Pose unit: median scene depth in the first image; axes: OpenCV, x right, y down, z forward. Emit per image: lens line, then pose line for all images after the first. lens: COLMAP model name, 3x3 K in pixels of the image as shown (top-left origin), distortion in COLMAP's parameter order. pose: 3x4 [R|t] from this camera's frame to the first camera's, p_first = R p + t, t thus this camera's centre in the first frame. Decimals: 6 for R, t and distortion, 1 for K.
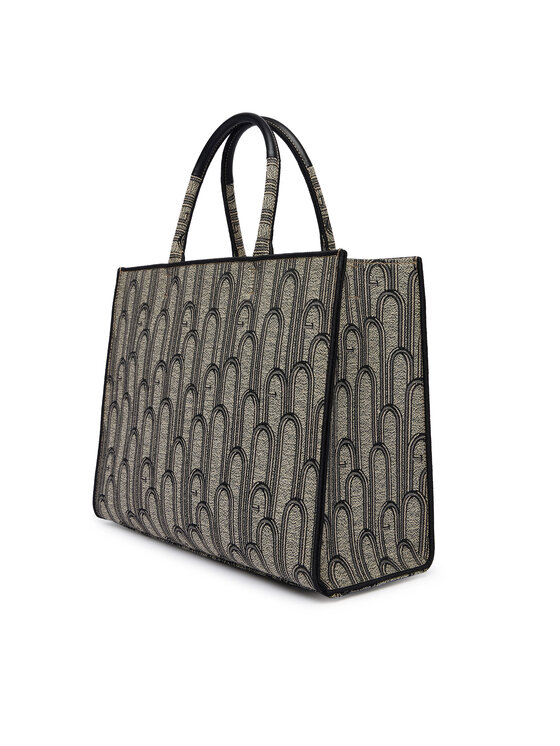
lens RADIAL K [[839.9, 0, 280.8], [0, 839.9, 310.3], [0, 0, 1]] dist [-0.004784, -0.000351]
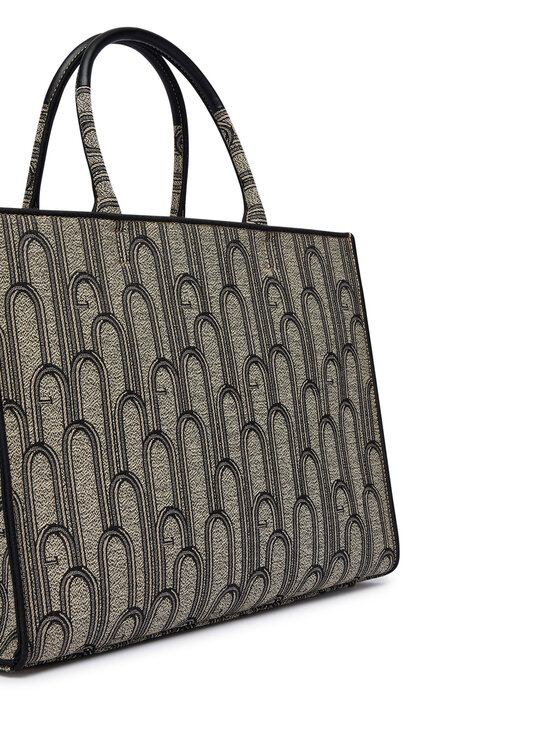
lens RADIAL K [[1191.4, 0, 280.1], [0, 1191.4, 339.2], [0, 0, 1]] dist [0.005030, -0.034287]
pose [[-0.082298, 0.041621, 0.995738, -1.199241], [0.052062, 0.997943, -0.037410, 0.093105], [-0.995247, 0.048762, -0.084295, 1.083947]]
